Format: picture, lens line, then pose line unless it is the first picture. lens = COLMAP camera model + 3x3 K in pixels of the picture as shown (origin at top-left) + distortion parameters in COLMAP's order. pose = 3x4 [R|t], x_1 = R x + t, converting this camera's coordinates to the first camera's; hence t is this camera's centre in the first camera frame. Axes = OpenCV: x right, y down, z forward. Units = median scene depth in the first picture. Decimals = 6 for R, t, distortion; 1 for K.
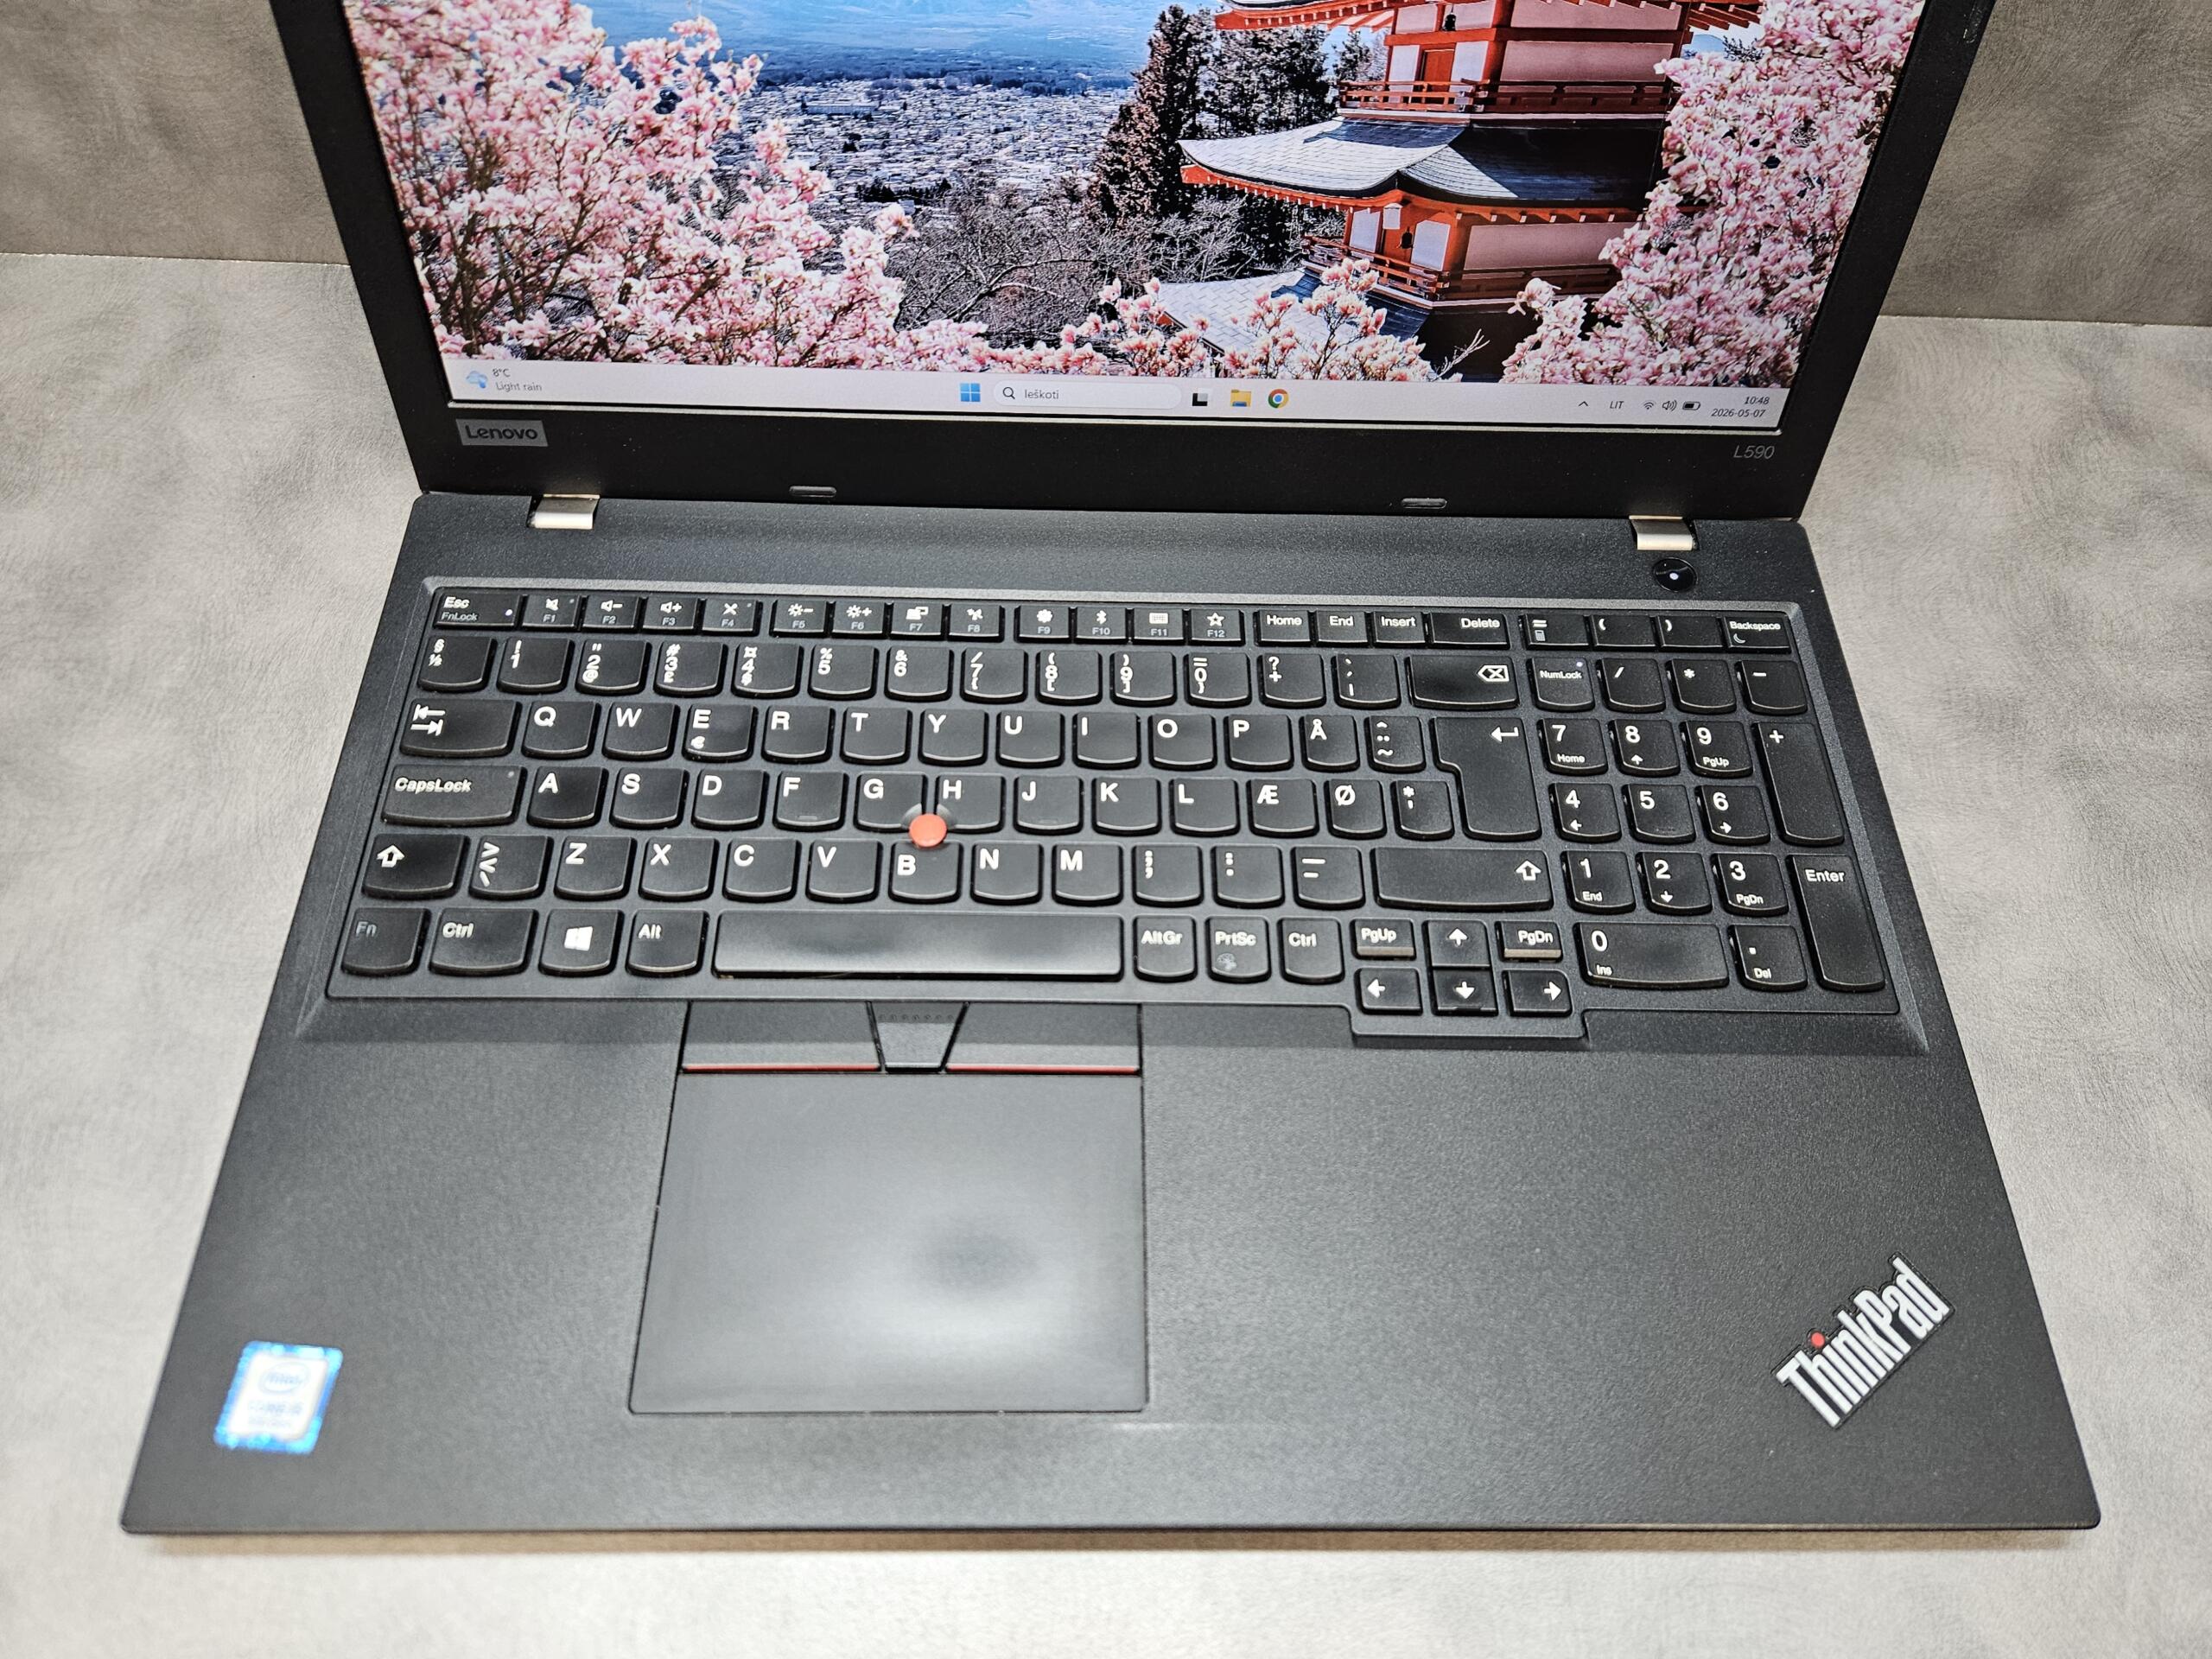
lens RADIAL K [[1491.7, 0, 1106.0], [0, 1491.7, 839.6], [0, 0, 1]] dist [0.050450, -0.057339]
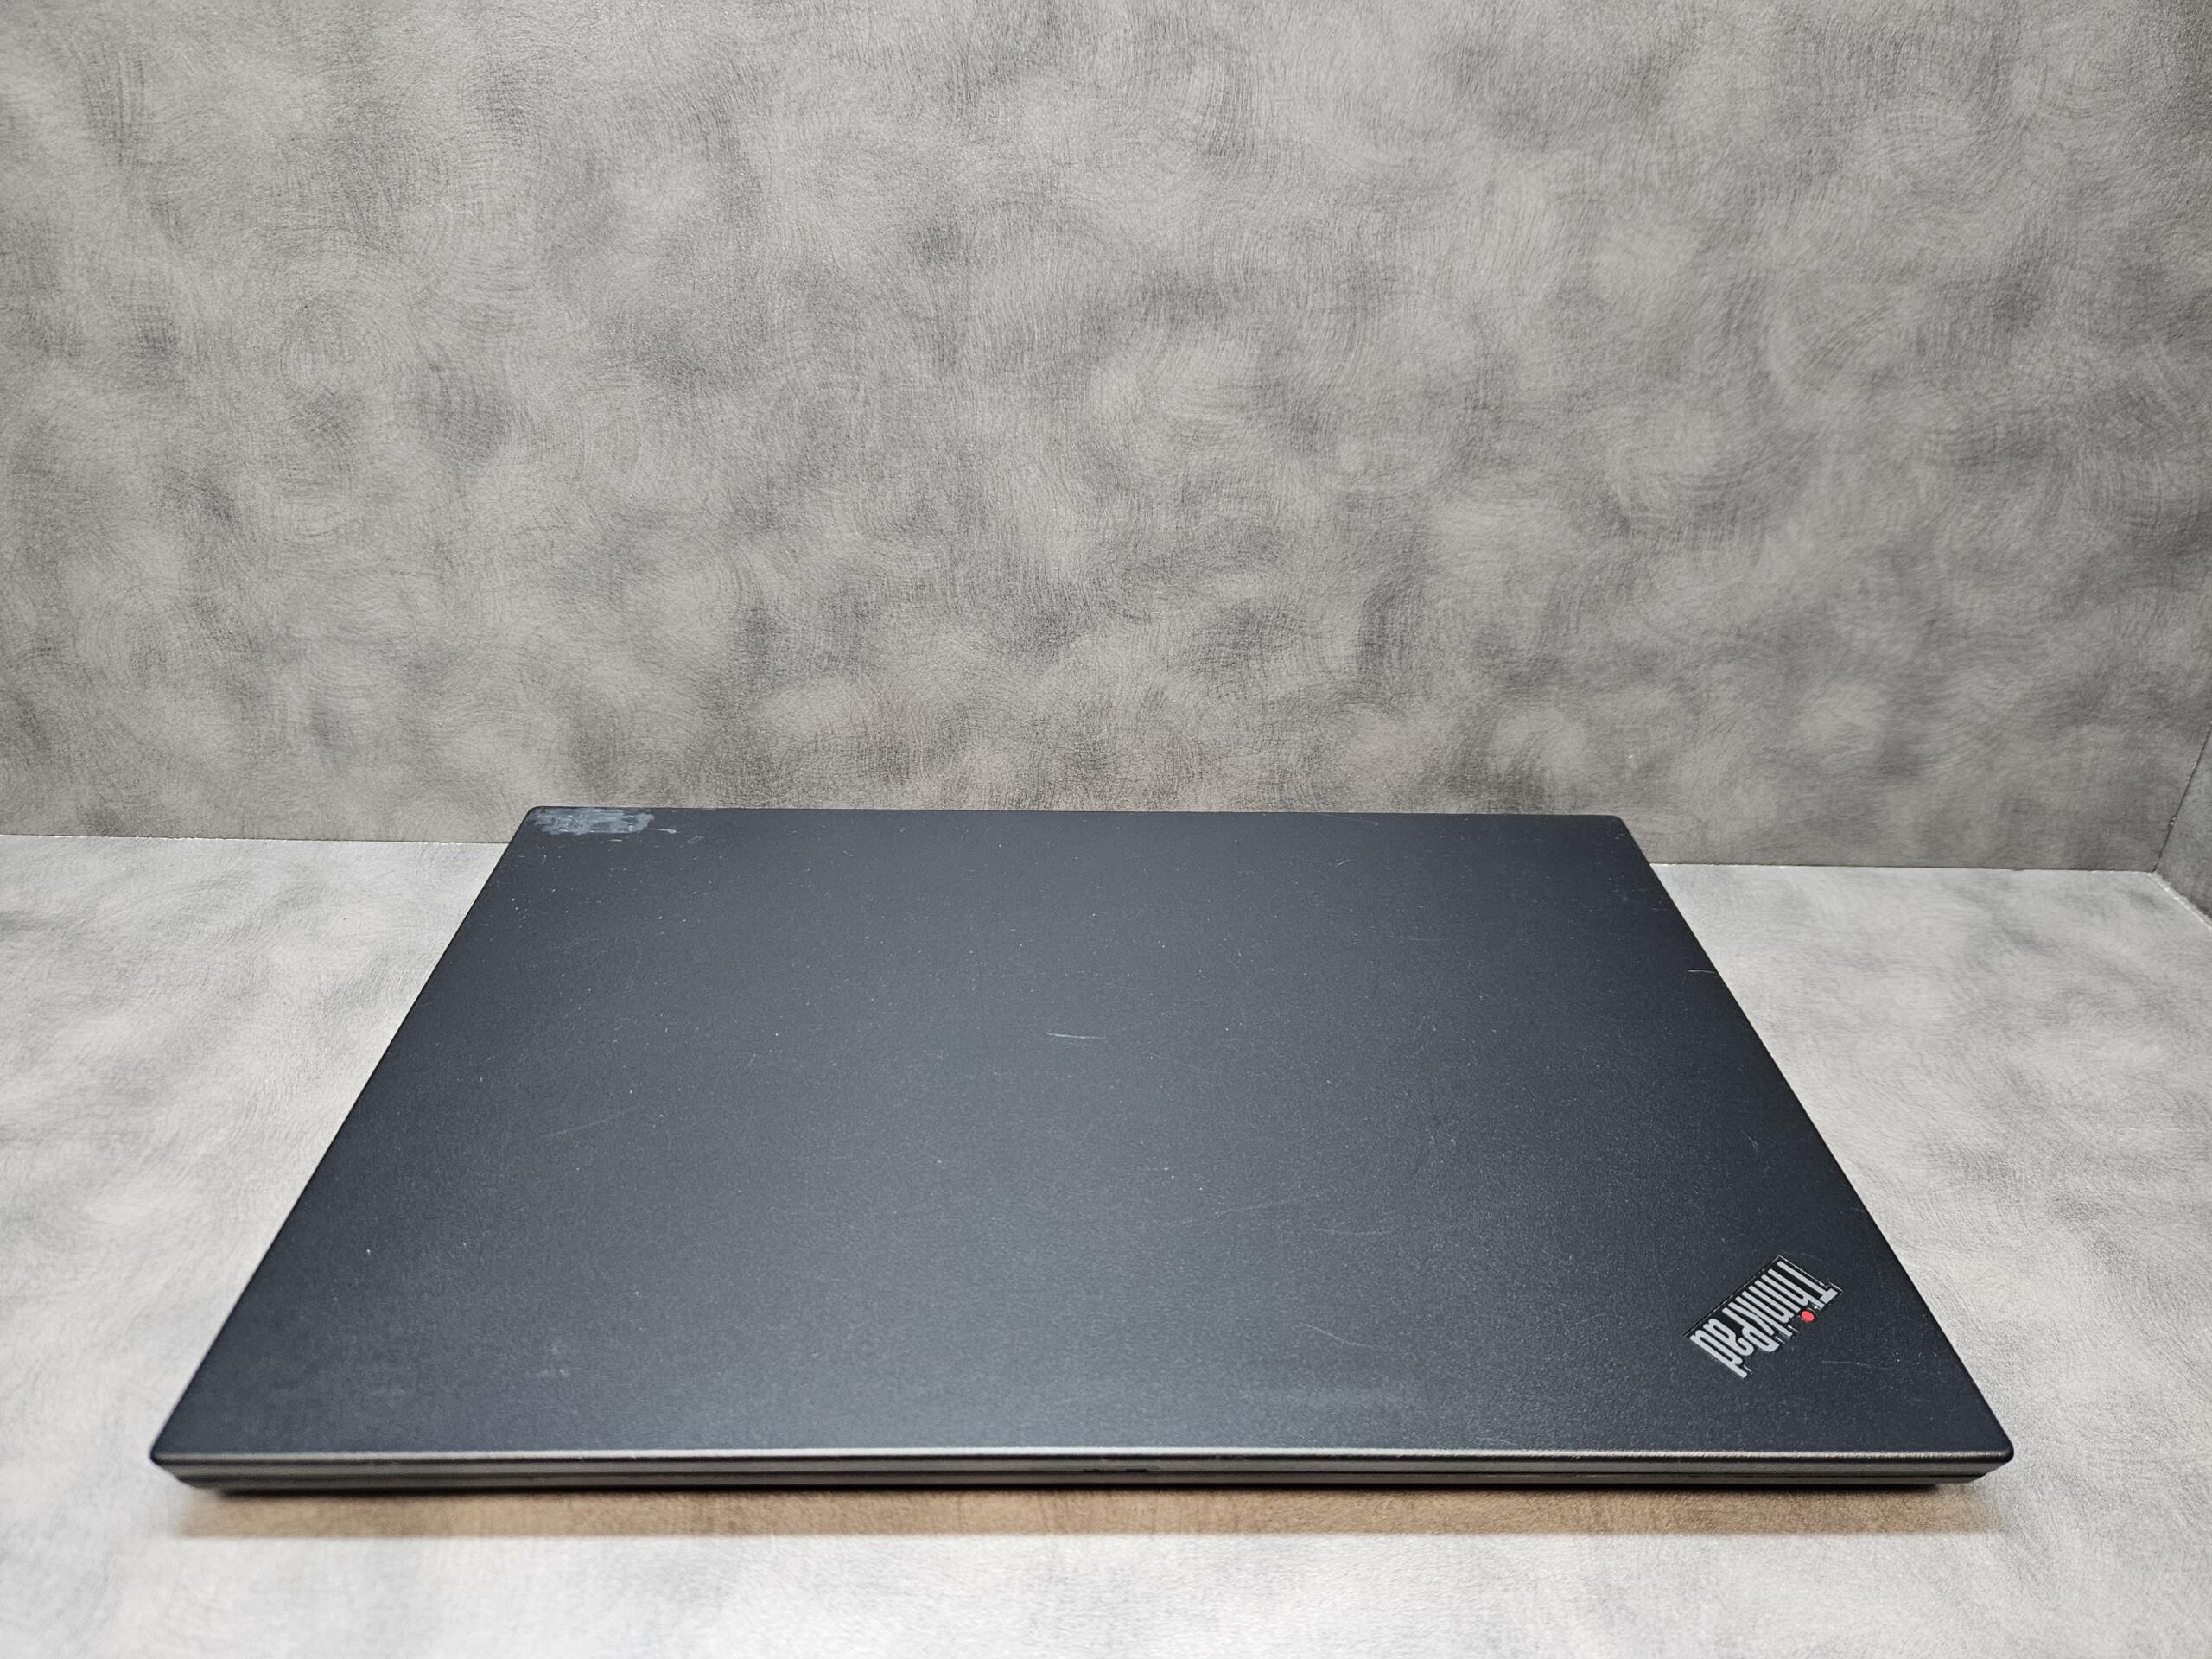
lens RADIAL K [[1494.0, 0, 1088.6], [0, 1494.0, 819.1], [0, 0, 1]] dist [0.038841, -0.049969]
pose [[0.999865, -0.015866, -0.004289, -0.005485], [0.011664, 0.868824, -0.494983, 0.236825], [0.011580, 0.494867, 0.868892, -0.007021]]
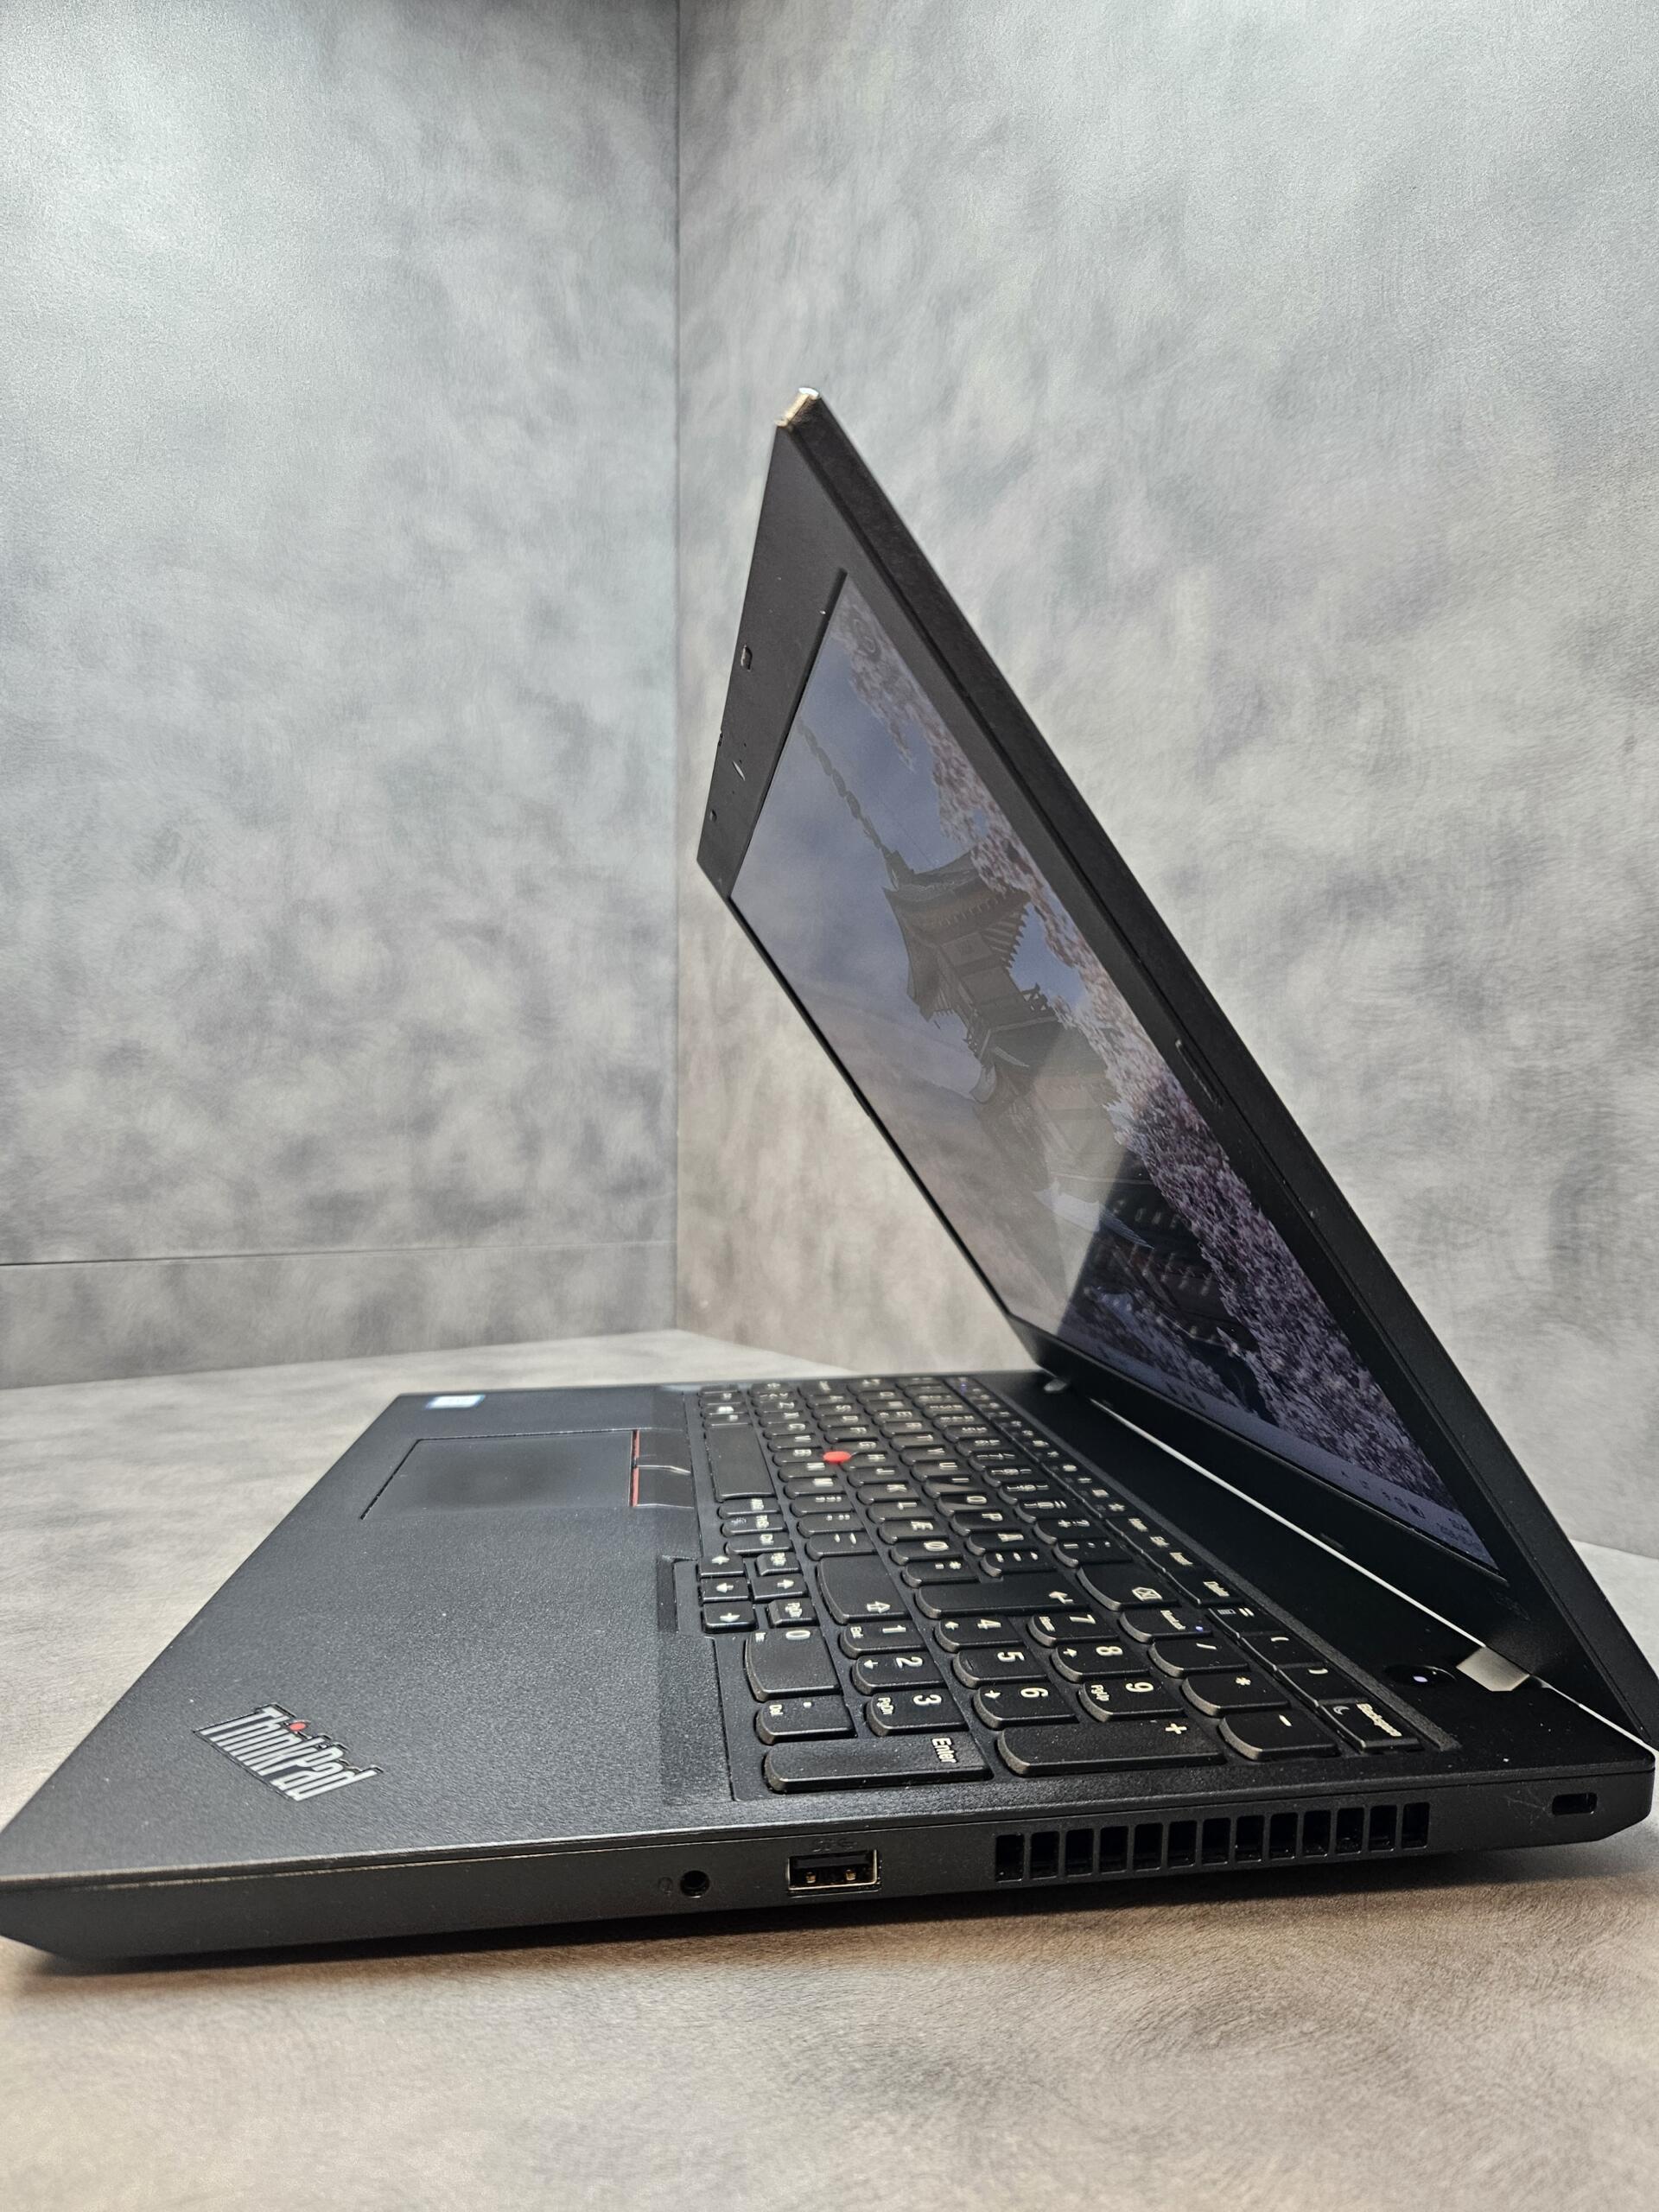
lens RADIAL K [[1491.7, 0, 823.6], [0, 1491.7, 1116.1], [0, 0, 1]] dist [0.050450, -0.057339]
pose [[0.589484, -0.032808, -0.807114, 0.892972], [-0.693433, 0.491933, -0.526452, 0.408505], [0.414318, 0.870015, 0.267236, 0.469800]]
